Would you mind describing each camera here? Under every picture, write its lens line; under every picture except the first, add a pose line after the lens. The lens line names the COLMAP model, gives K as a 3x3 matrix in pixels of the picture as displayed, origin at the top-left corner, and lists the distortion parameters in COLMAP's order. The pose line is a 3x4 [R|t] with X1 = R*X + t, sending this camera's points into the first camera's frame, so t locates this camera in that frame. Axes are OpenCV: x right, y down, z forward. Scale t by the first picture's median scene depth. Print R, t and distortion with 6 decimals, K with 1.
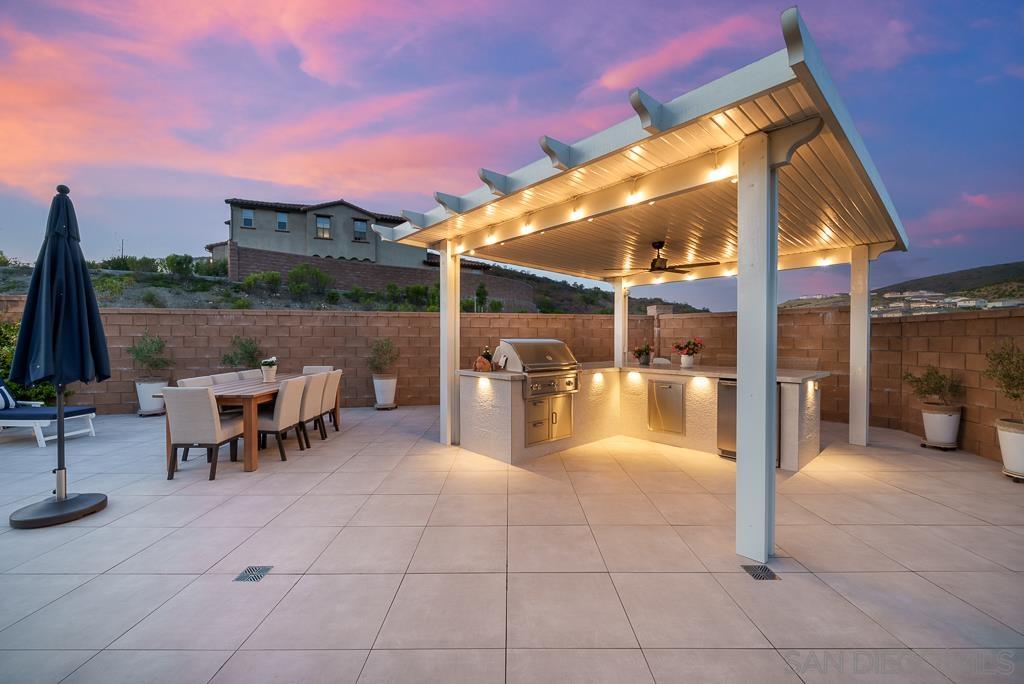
lens RADIAL K [[413.7, 0, 512.7], [0, 413.7, 341.7], [0, 0, 1]] dist [-0.000316, -0.000099]
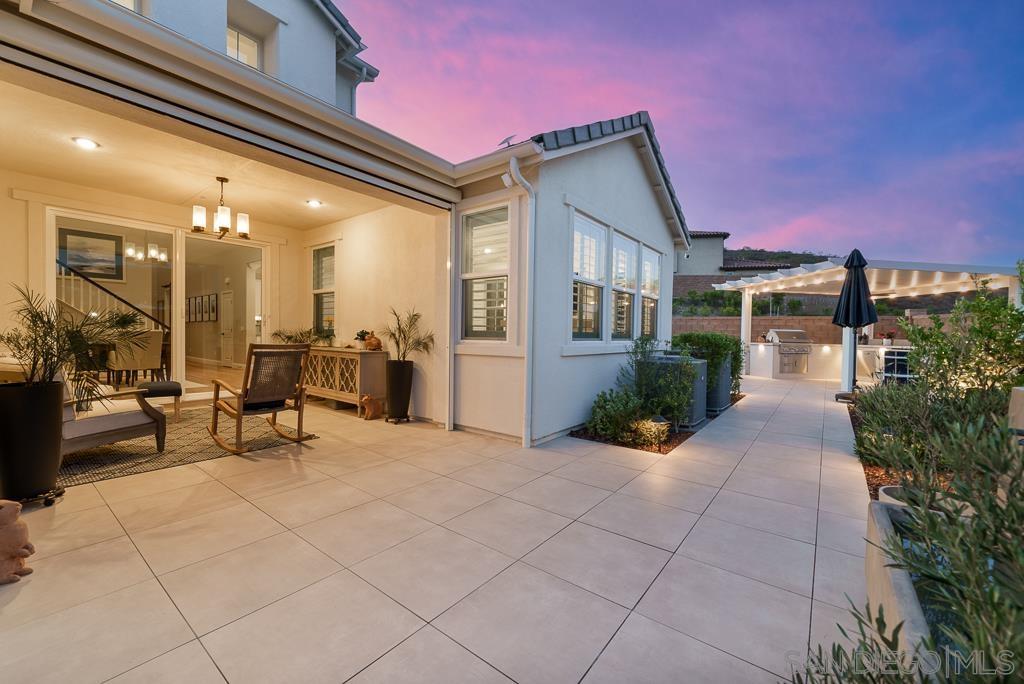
lens RADIAL K [[413.7, 0, 511.1], [0, 413.7, 343.5], [0, 0, 1]] dist [-0.000316, -0.000099]
pose [[0.789822, 0.029018, -0.612649, 0.228333], [-0.023302, 0.999579, 0.017304, 0.062098], [0.612893, 0.000609, 0.790166, -1.614066]]
